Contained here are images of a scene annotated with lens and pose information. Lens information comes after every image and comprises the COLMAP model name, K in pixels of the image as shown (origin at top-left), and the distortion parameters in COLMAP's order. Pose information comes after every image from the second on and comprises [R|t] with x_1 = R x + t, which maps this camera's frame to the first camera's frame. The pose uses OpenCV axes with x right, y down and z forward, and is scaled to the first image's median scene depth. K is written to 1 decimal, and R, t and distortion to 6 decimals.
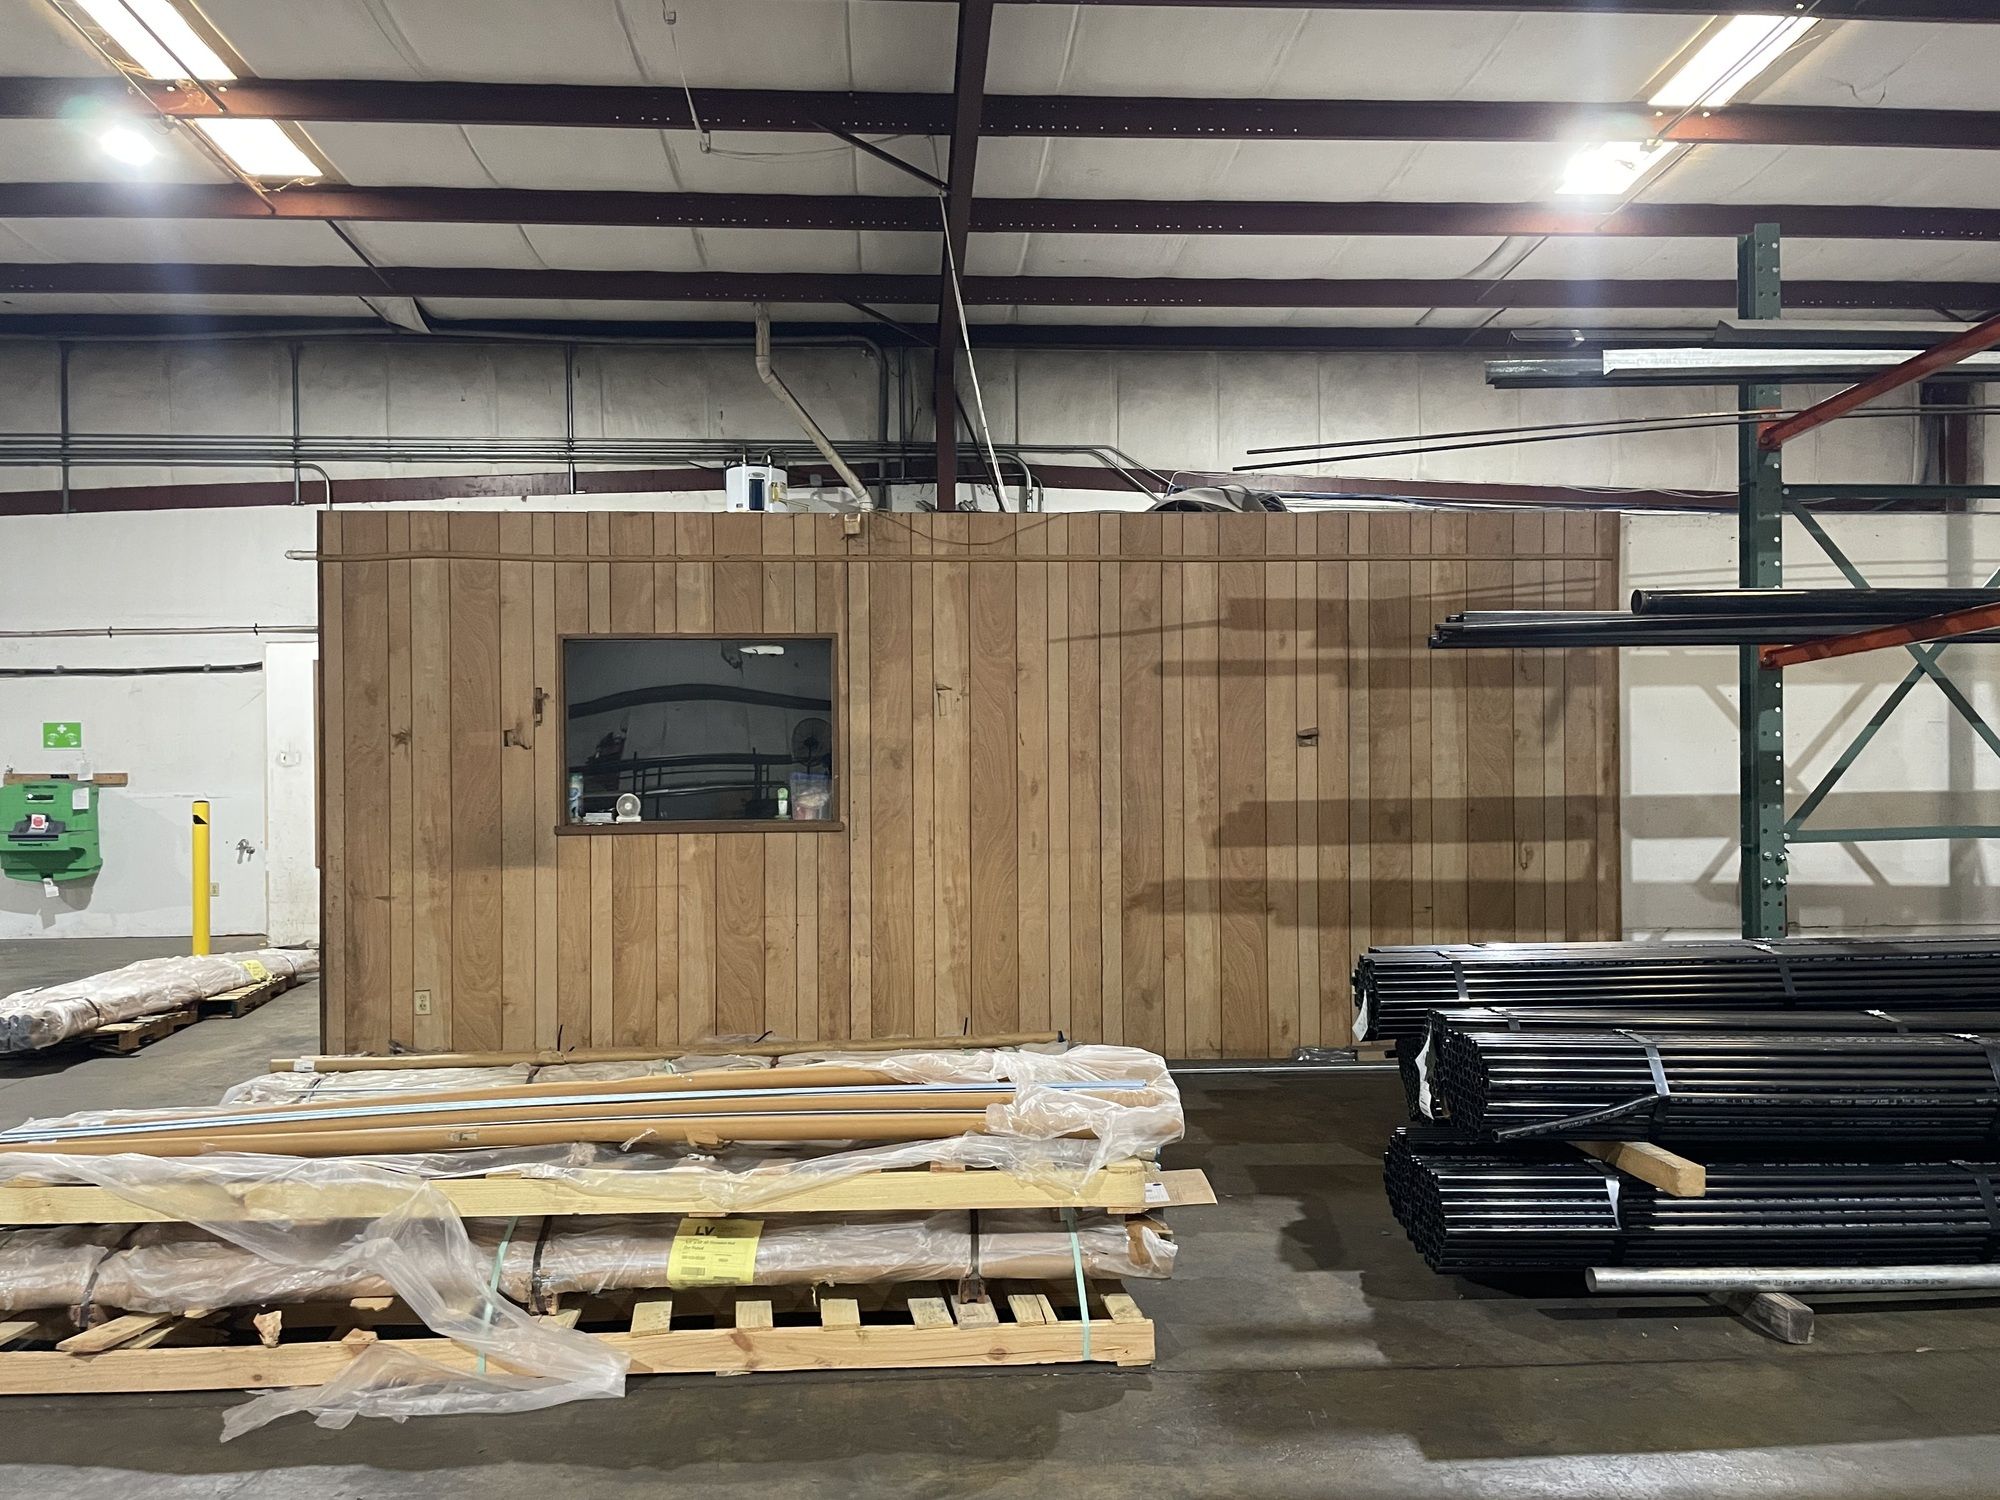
lens RADIAL K [[1484.6, 0, 1001.3], [0, 1484.6, 705.2], [0, 0, 1]] dist [0.076974, -0.089919]
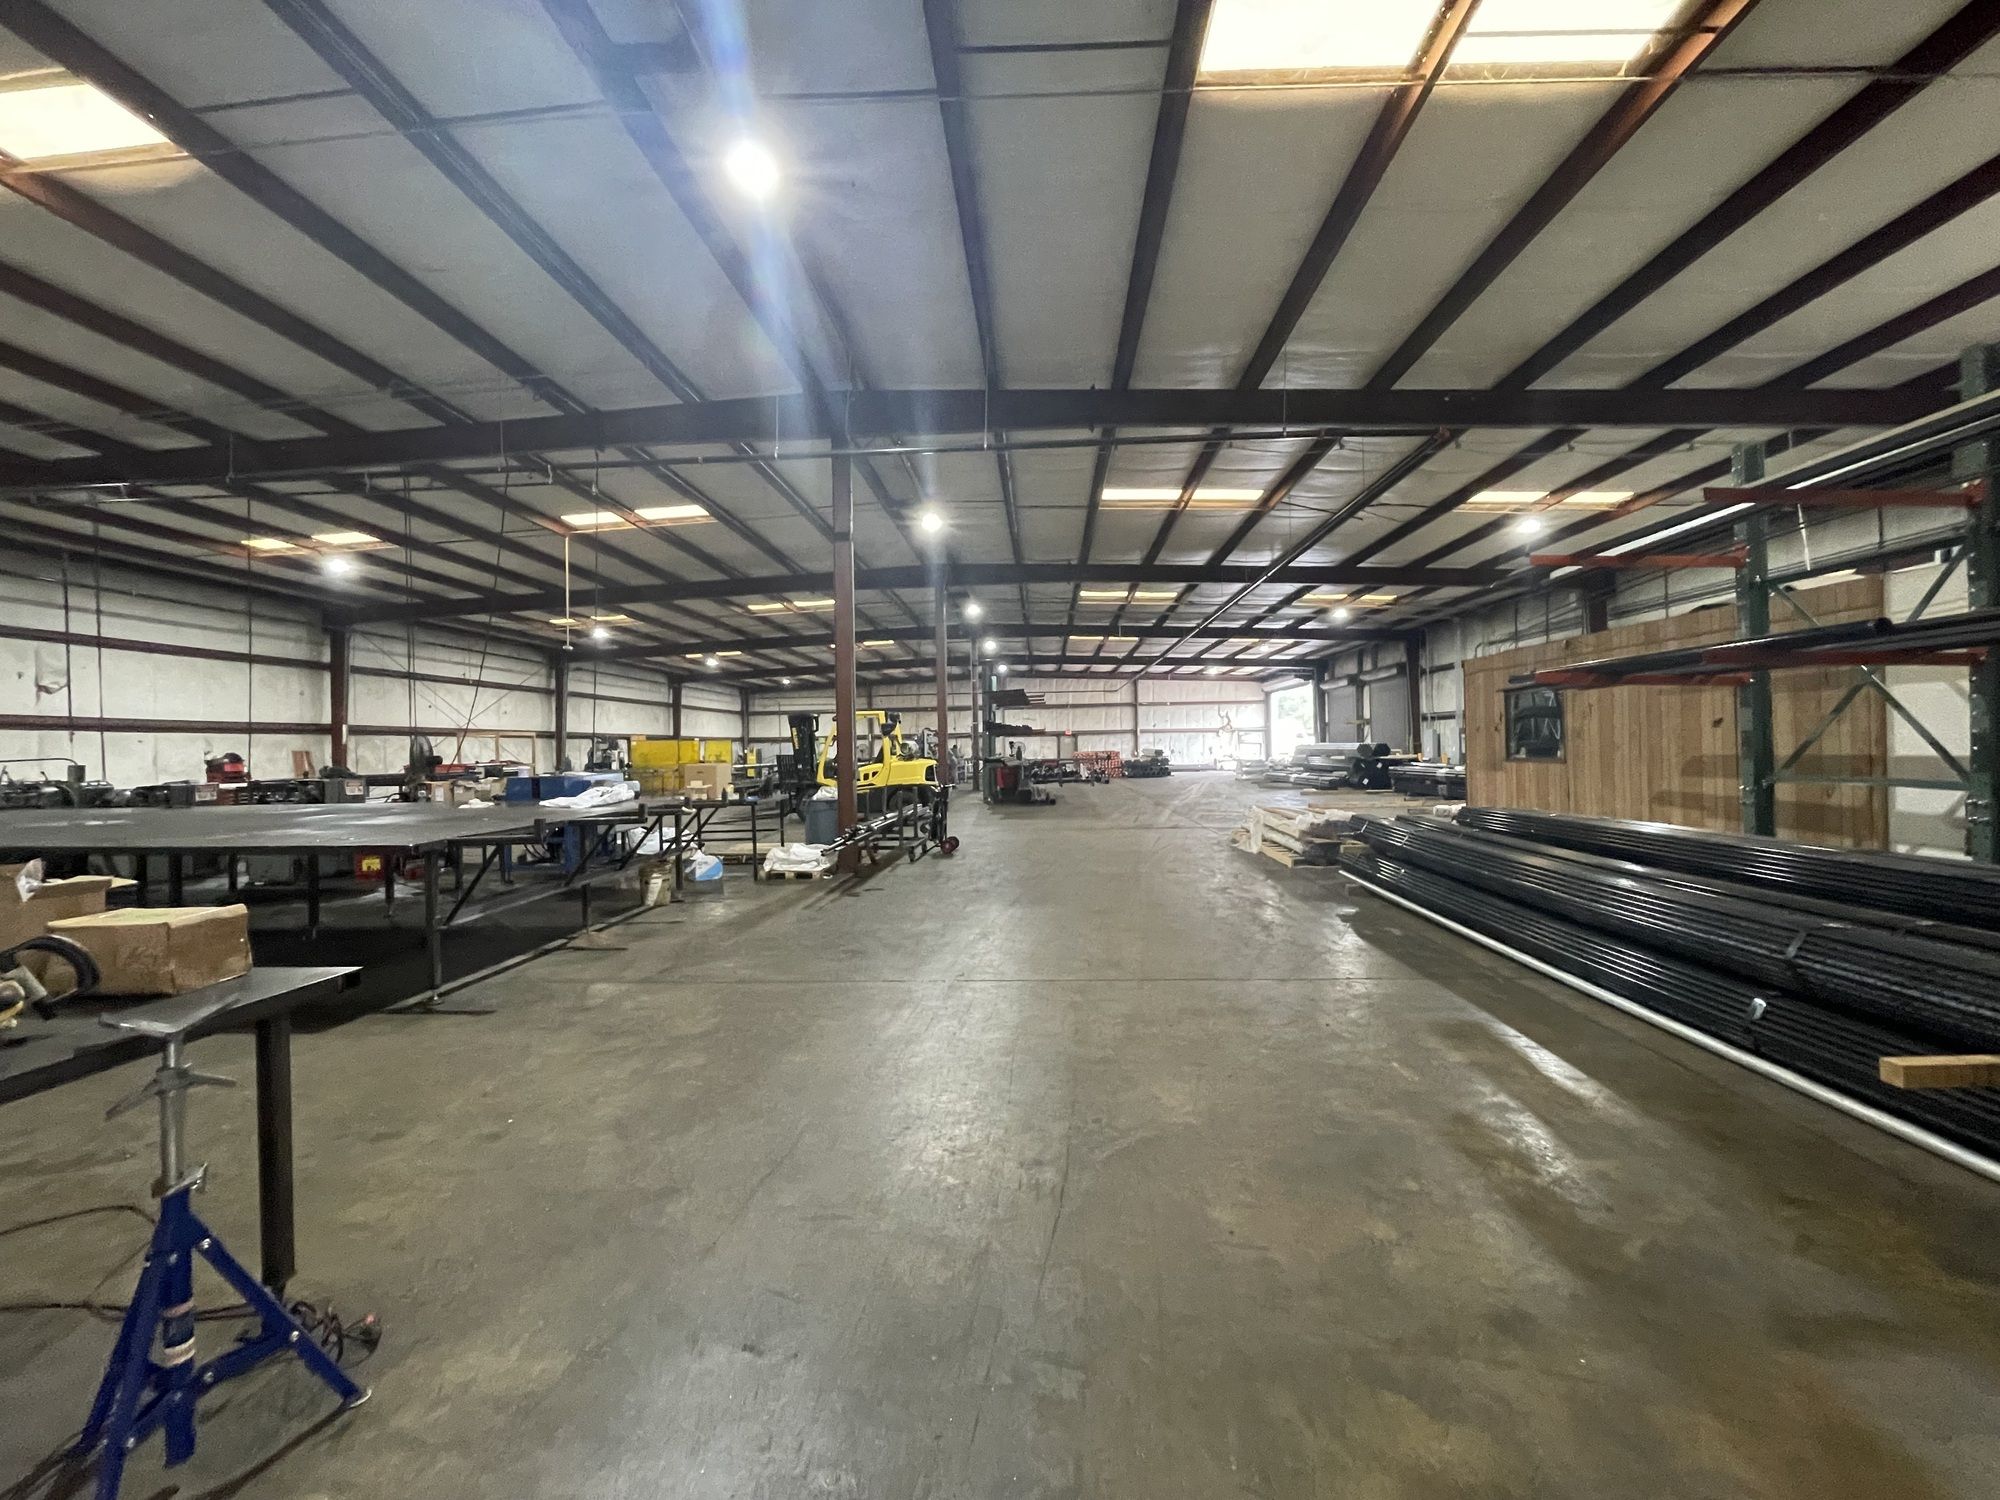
lens RADIAL K [[807.6, 0, 999.0], [0, 807.6, 745.8], [0, 0, 1]] dist [-0.000987, 0.000032]
pose [[-0.125807, 0.007702, -0.992025, 1.380011], [0.061093, 0.998132, 0.000002, -0.006044], [0.990172, -0.060605, -0.126043, 0.195992]]
